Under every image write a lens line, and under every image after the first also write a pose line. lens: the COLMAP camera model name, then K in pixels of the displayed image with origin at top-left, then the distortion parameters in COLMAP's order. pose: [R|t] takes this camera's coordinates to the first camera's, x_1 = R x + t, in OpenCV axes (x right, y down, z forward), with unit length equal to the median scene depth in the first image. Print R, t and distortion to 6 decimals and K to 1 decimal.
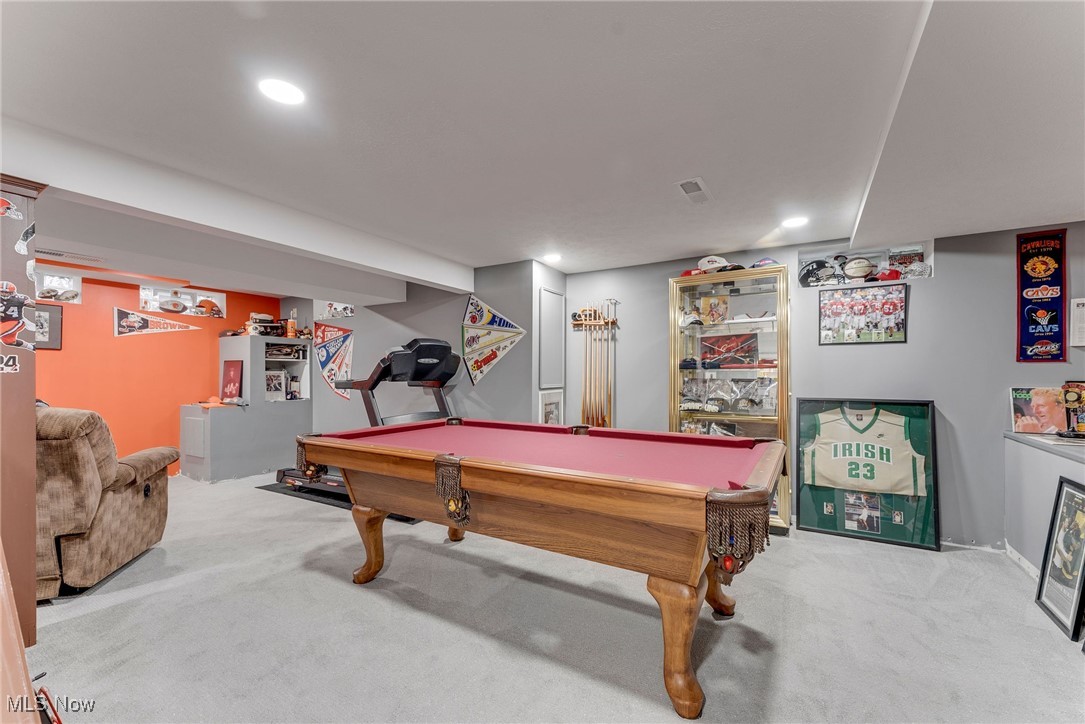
lens RADIAL K [[463.4, 0, 542.5], [0, 463.4, 362.0], [0, 0, 1]] dist [-0.002419, 0.000103]
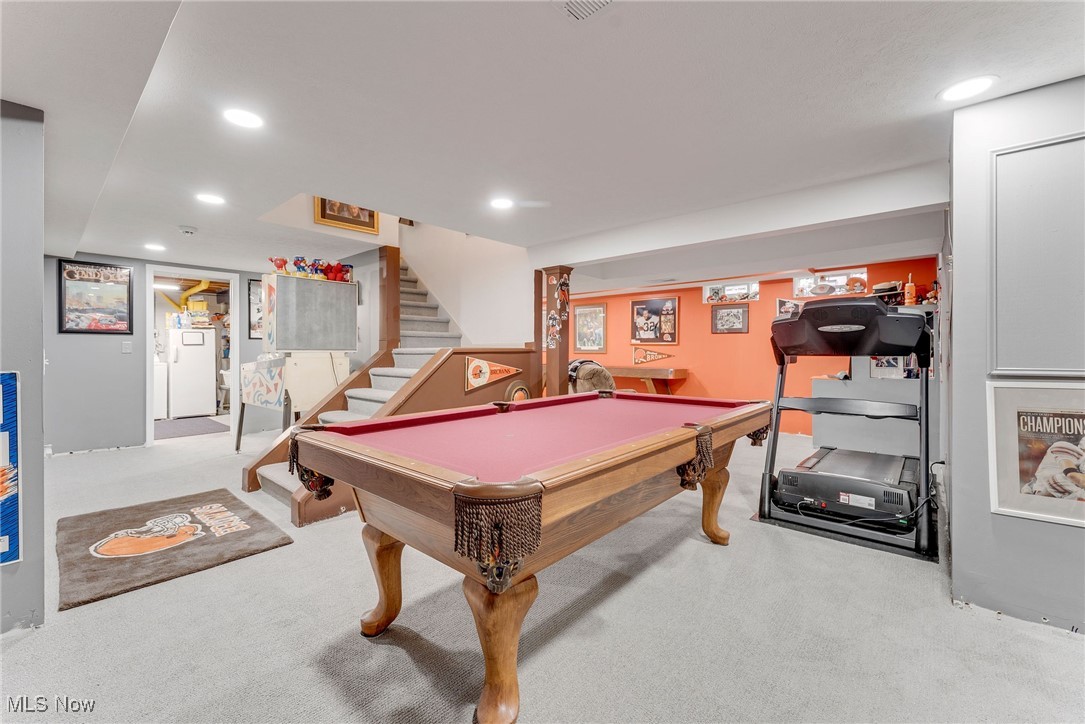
lens RADIAL K [[463.4, 0, 542.5], [0, 463.4, 362.0], [0, 0, 1]] dist [-0.002419, 0.000103]
pose [[-0.222971, 0.020224, -0.974615, 0.504059], [0.029237, 0.999474, 0.014051, 0.023558], [0.974387, -0.025362, -0.223445, 0.633070]]
